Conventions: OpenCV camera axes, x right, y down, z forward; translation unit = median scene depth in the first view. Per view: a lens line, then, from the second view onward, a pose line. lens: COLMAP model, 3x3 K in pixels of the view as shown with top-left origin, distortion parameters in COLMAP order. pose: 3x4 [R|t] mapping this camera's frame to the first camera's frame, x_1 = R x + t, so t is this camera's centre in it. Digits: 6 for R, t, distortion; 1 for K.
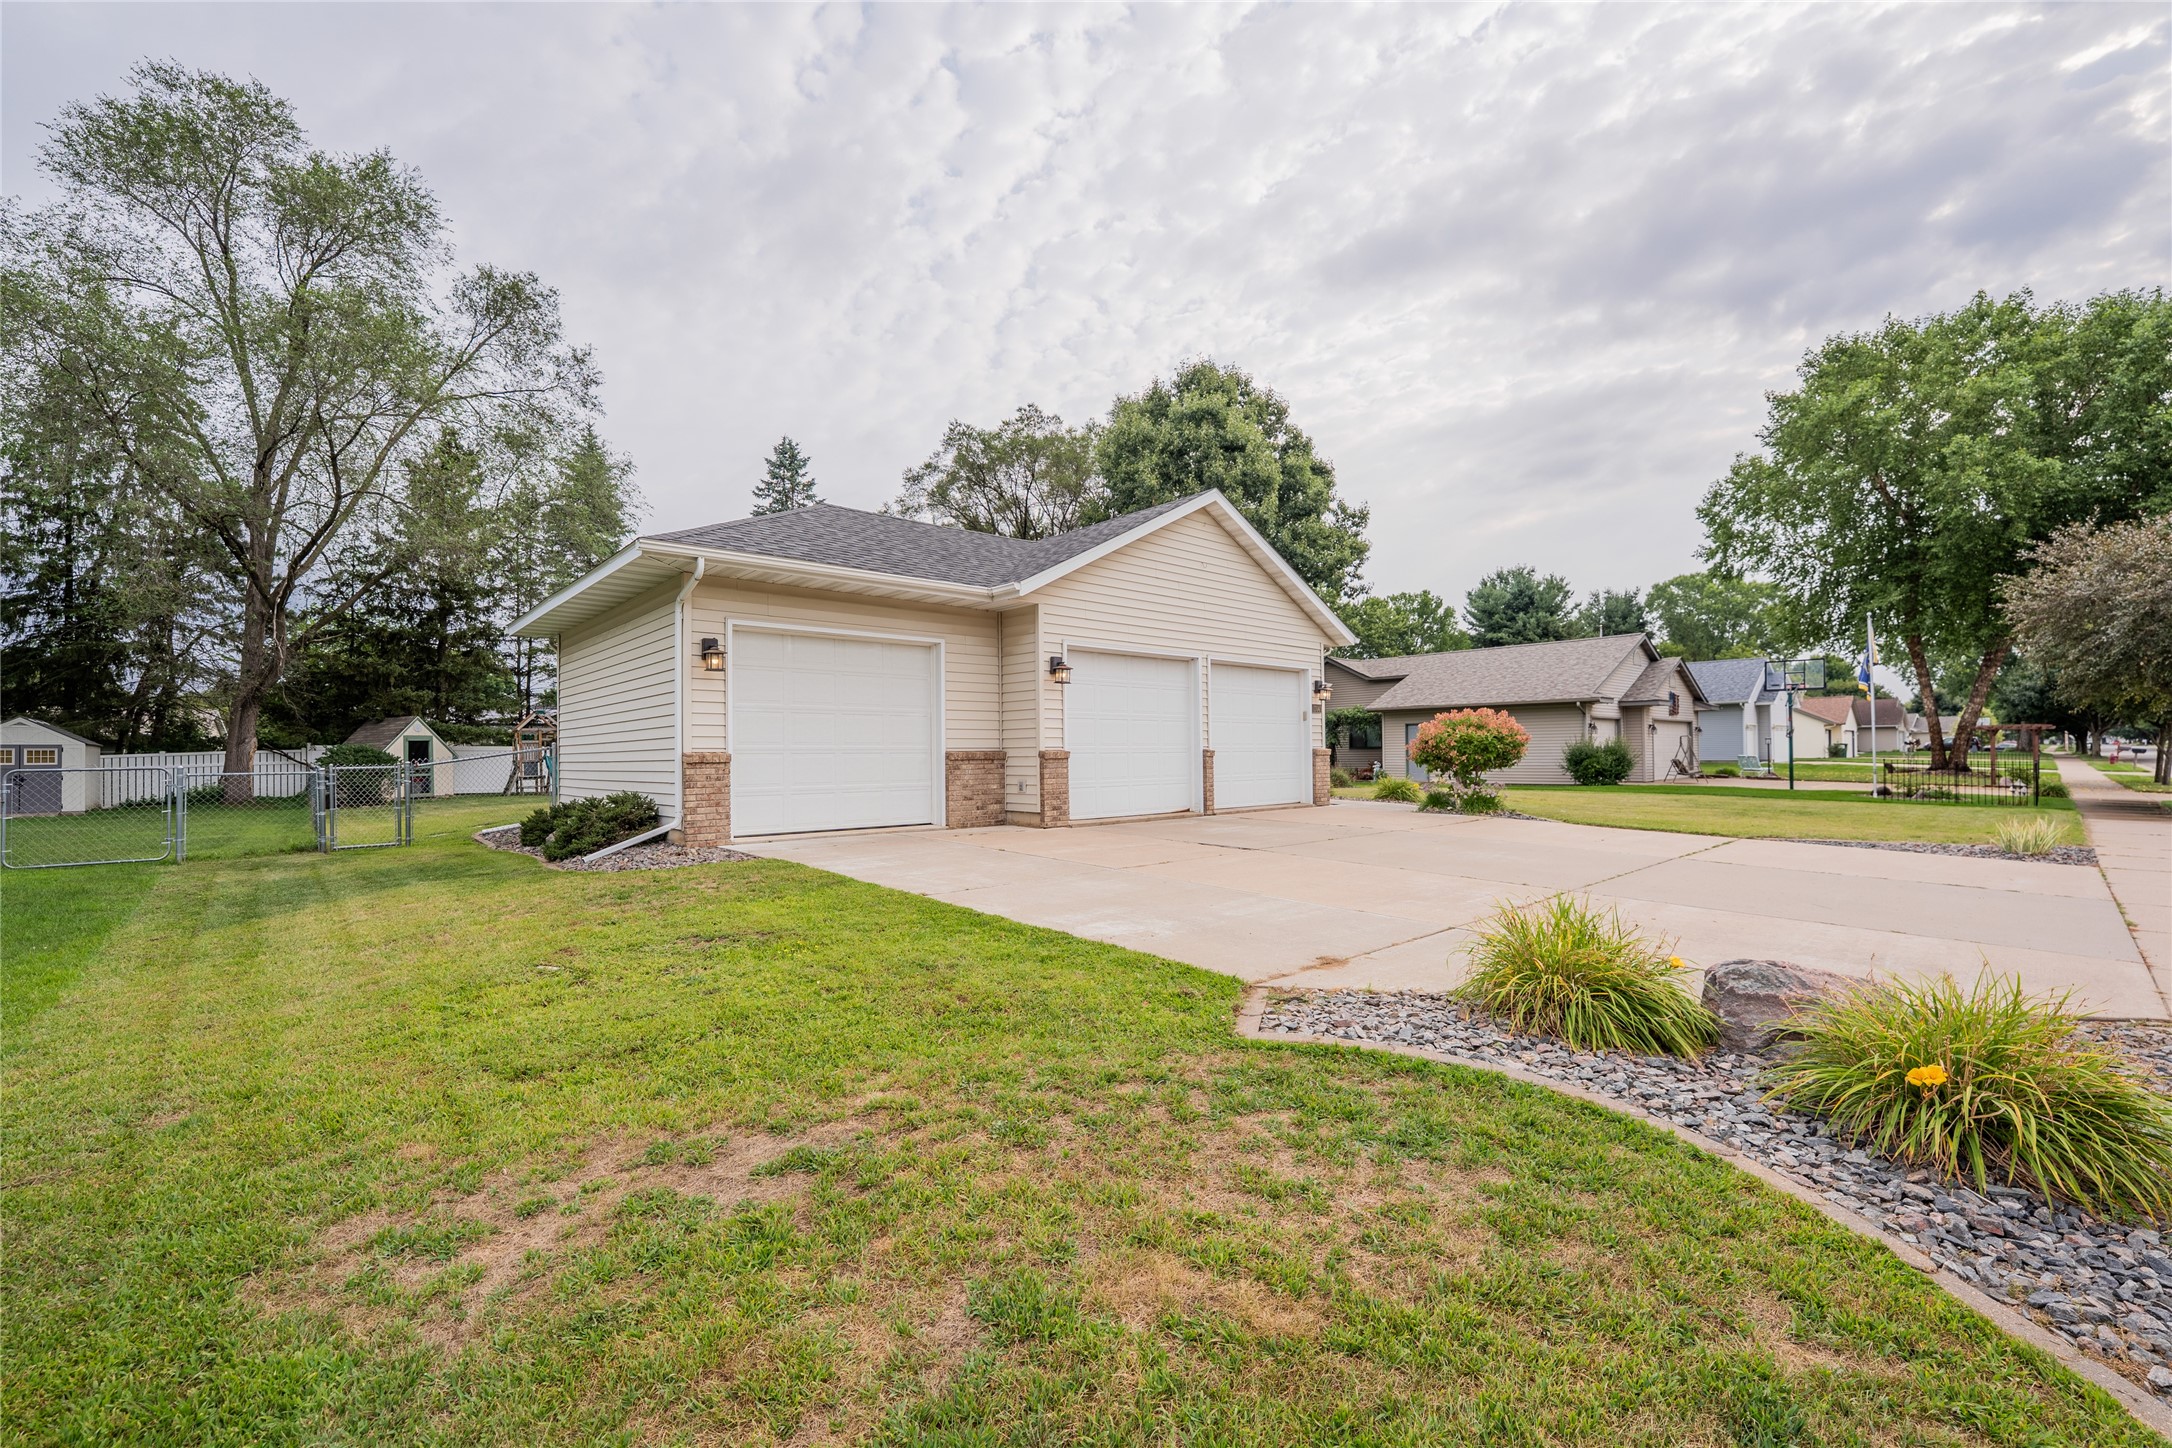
lens RADIAL K [[899.0, 0, 1089.8], [0, 899.0, 748.1], [0, 0, 1]] dist [0.000080, -0.000006]
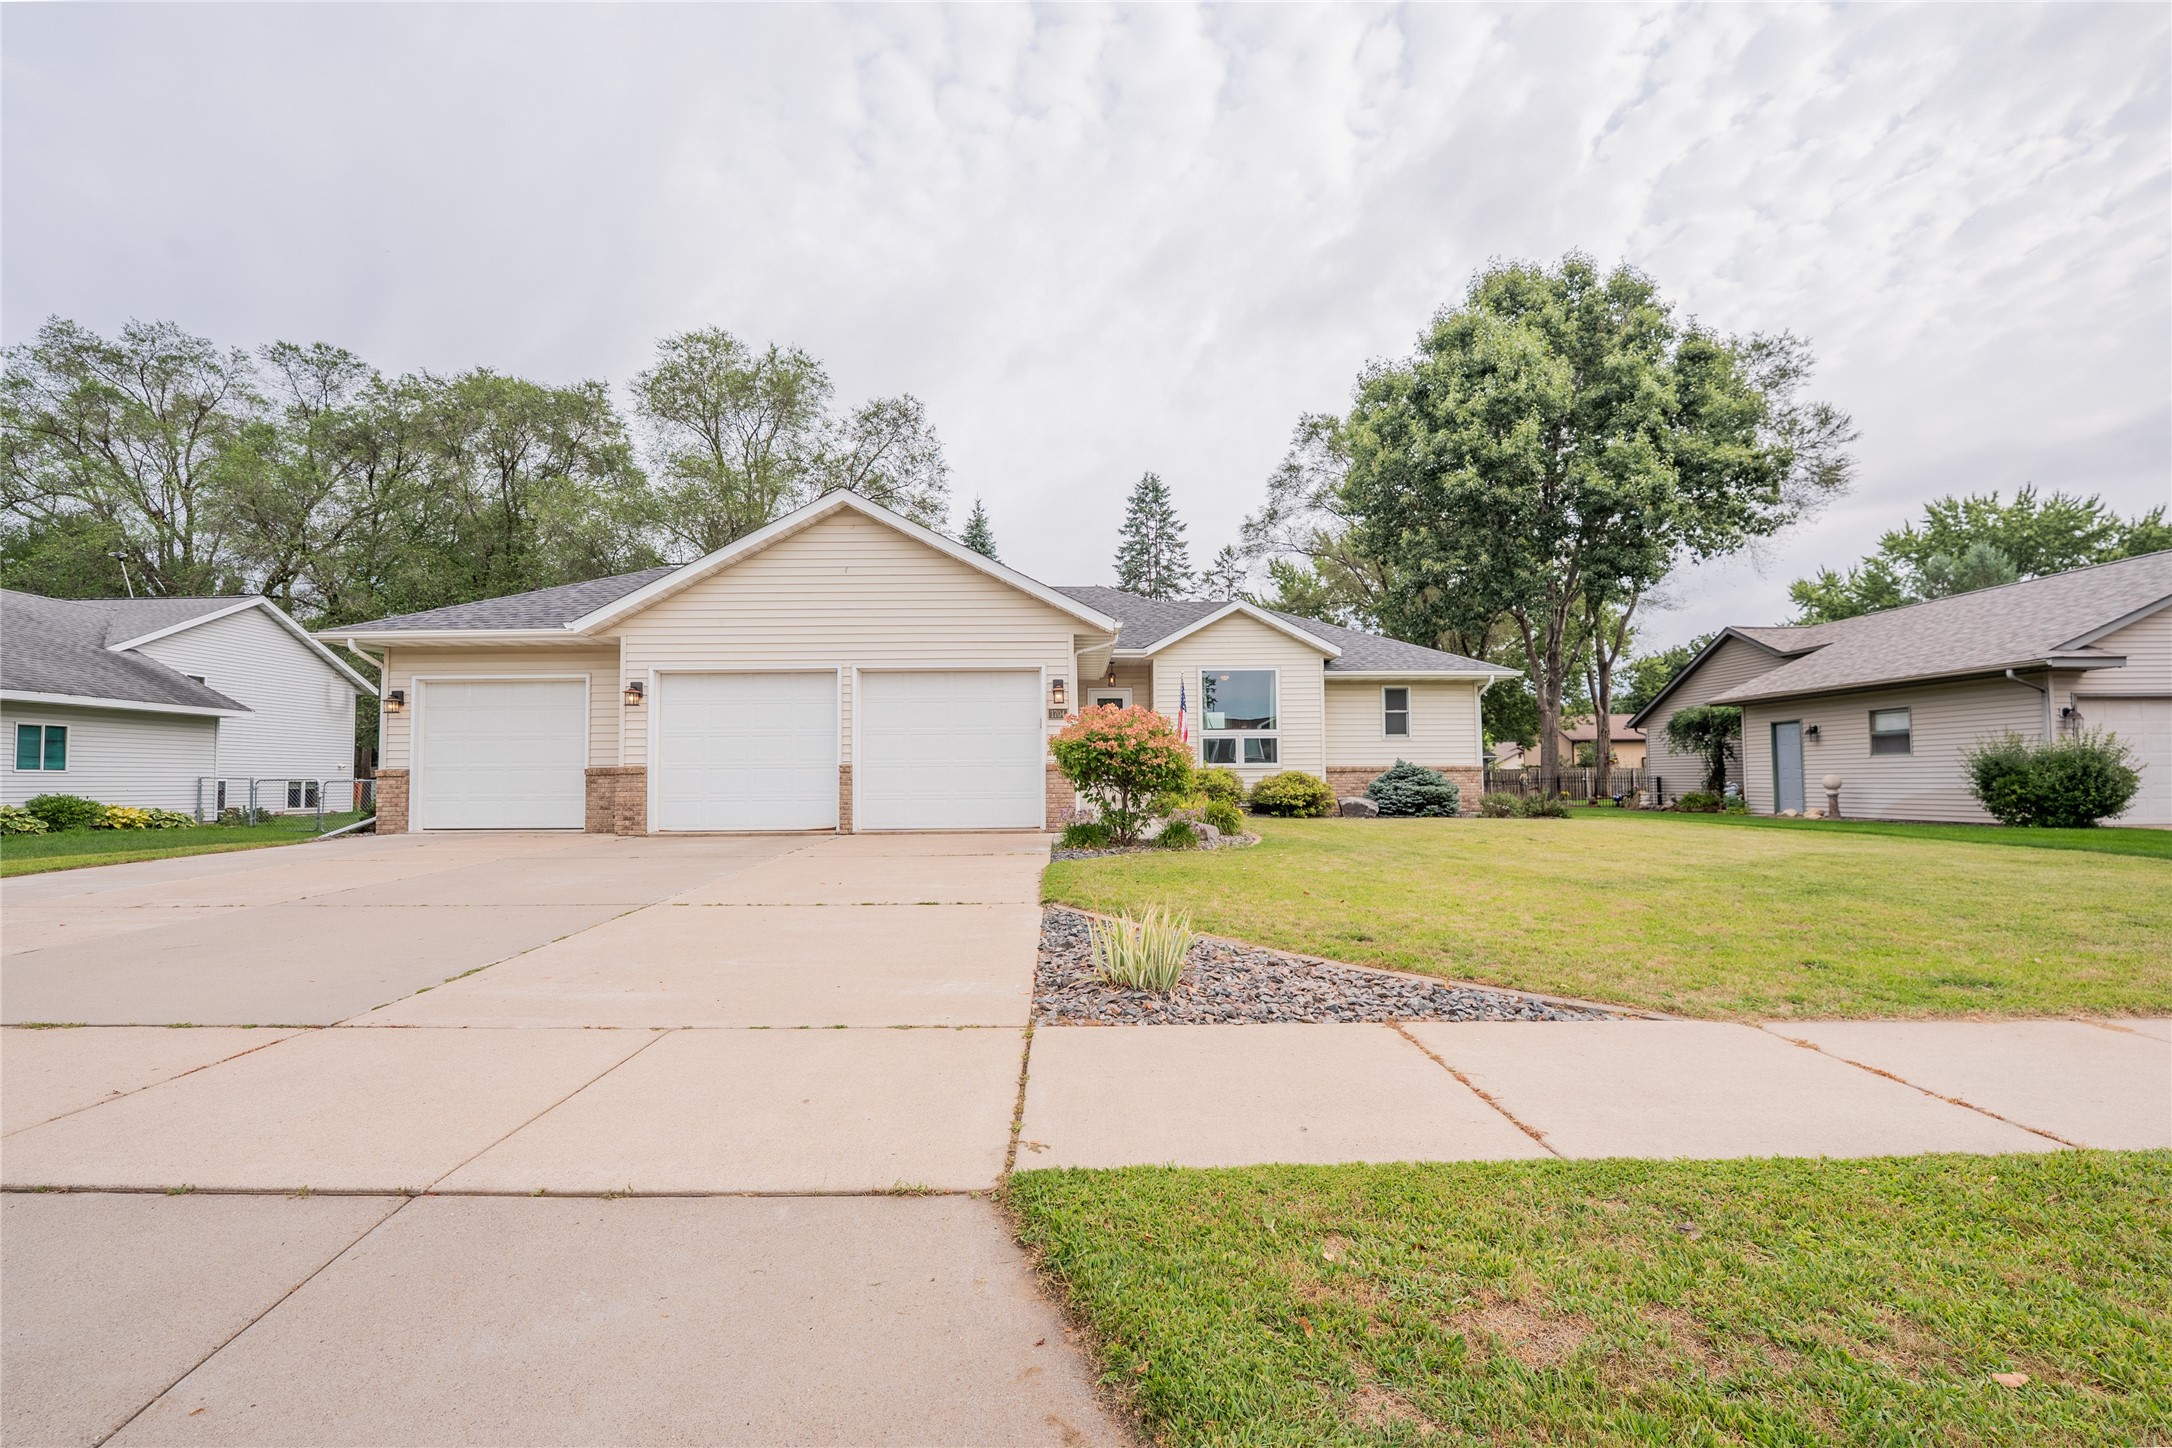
lens RADIAL K [[904.9, 0, 1086.0], [0, 904.9, 724.0], [0, 0, 1]] dist [-0.022661, 0.000399]
pose [[0.752341, -0.040290, -0.657541, 0.887177], [0.006797, 0.998550, -0.053409, 0.010686], [0.658739, 0.035712, 0.751523, 0.430752]]
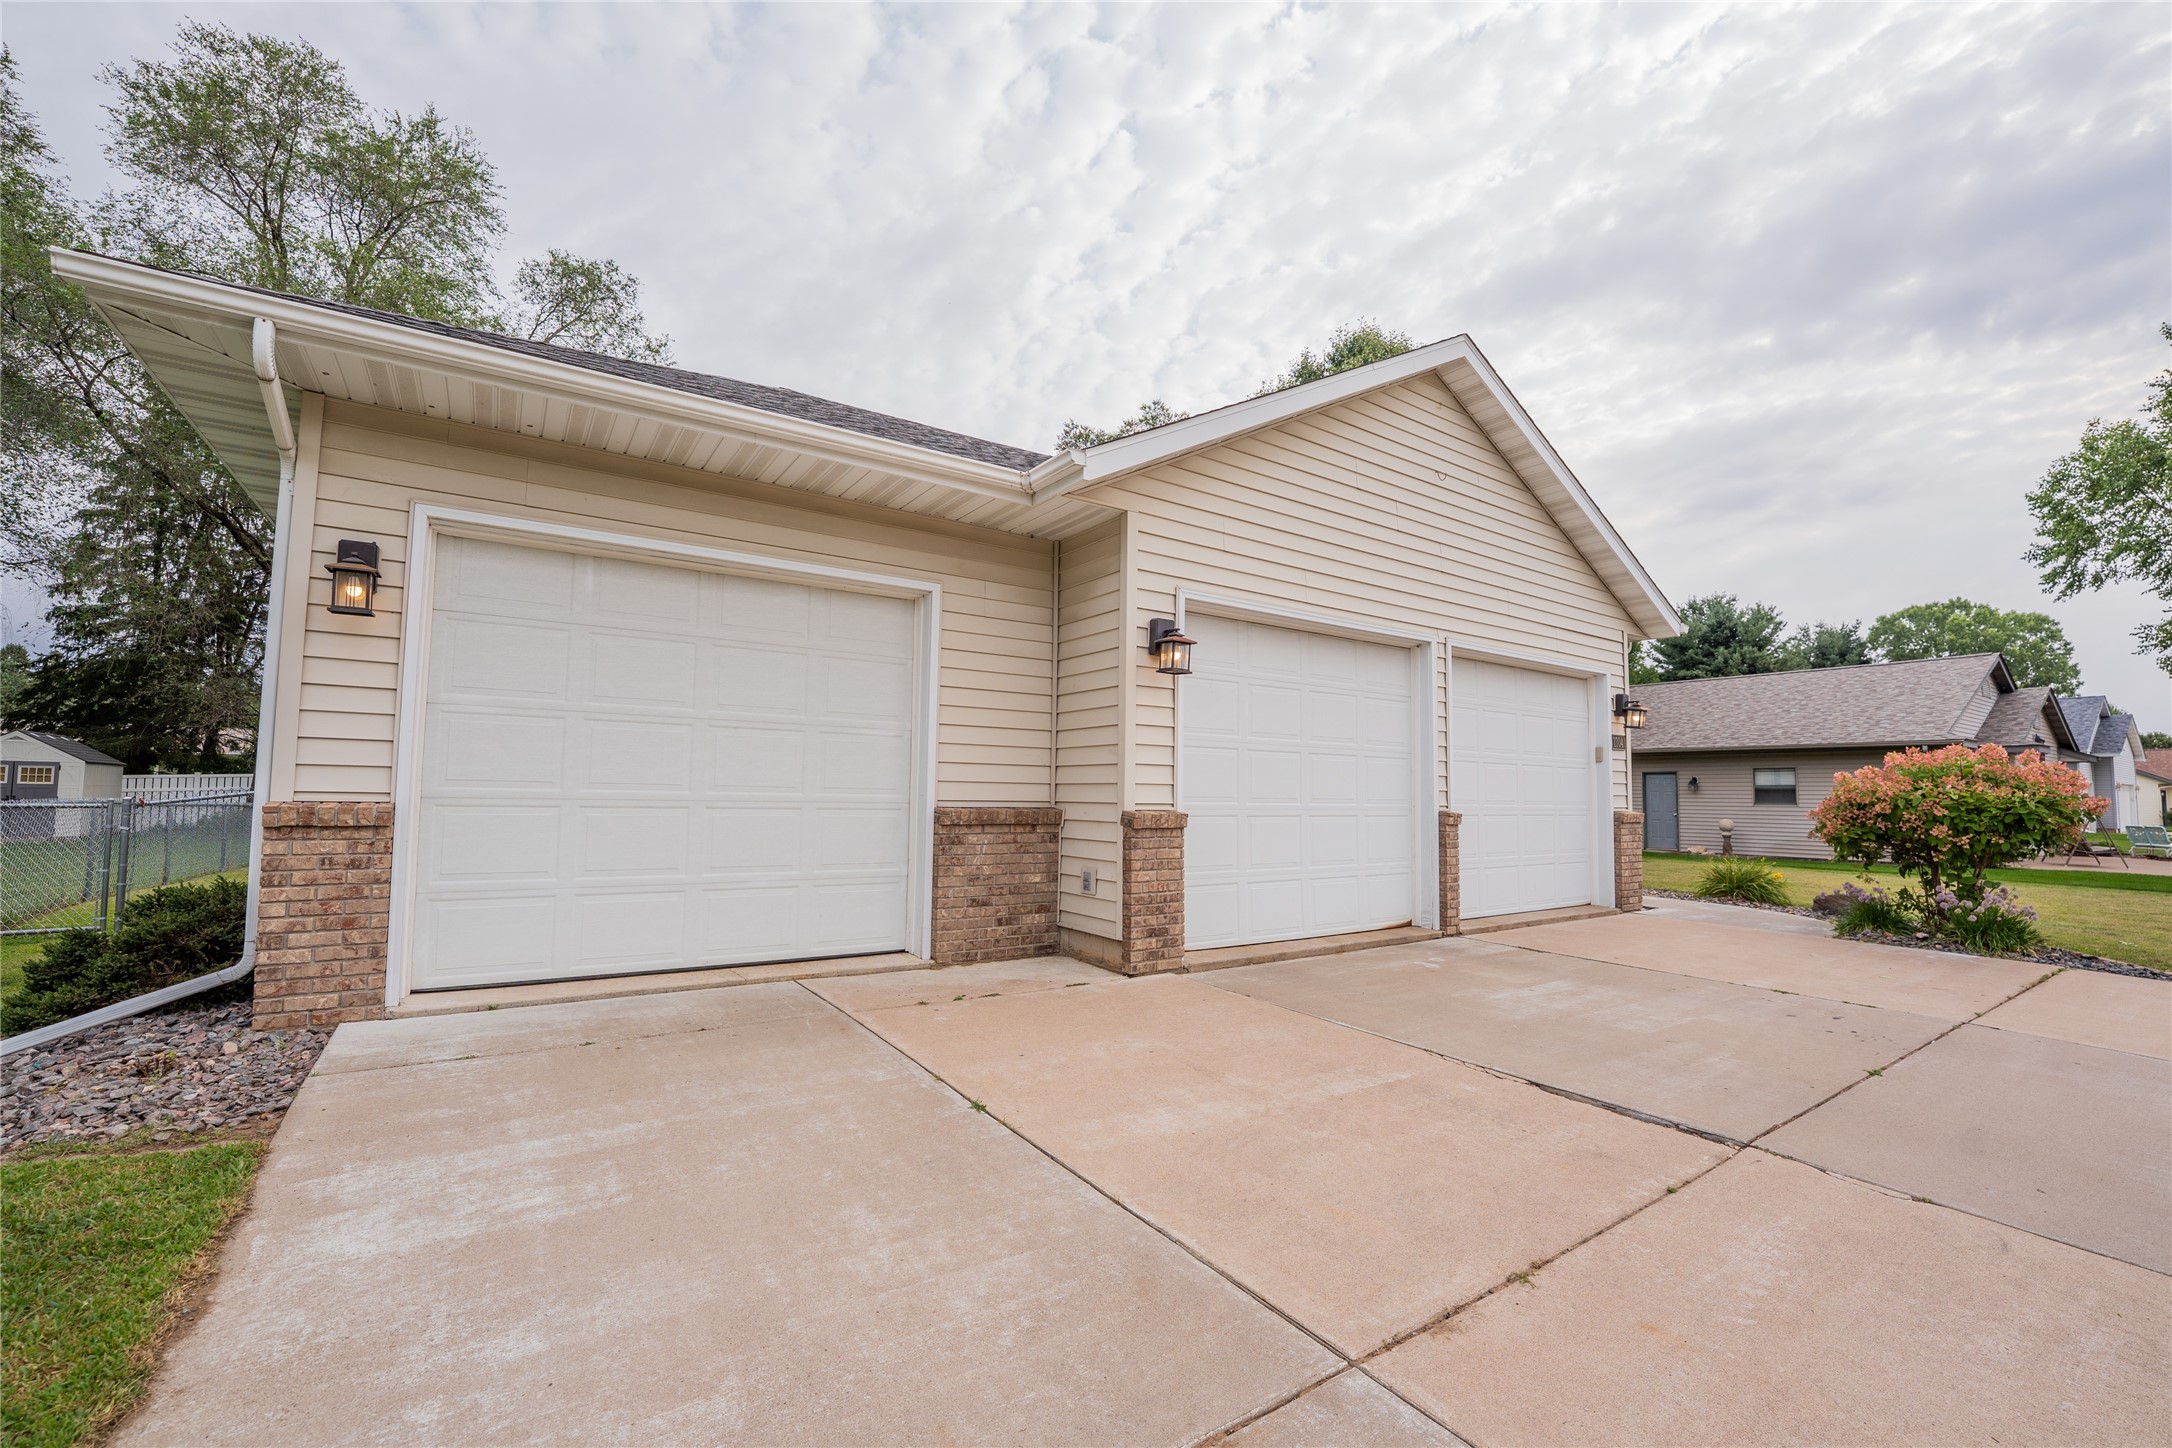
lens RADIAL K [[890.7, 0, 1084.9], [0, 890.7, 728.0], [0, 0, 1]] dist [-0.021847, -0.000075]
pose [[0.988894, 0.013746, -0.147983, -0.005117], [-0.023876, 0.997474, -0.066897, -0.007329], [0.146690, 0.069687, 0.986725, 0.418770]]
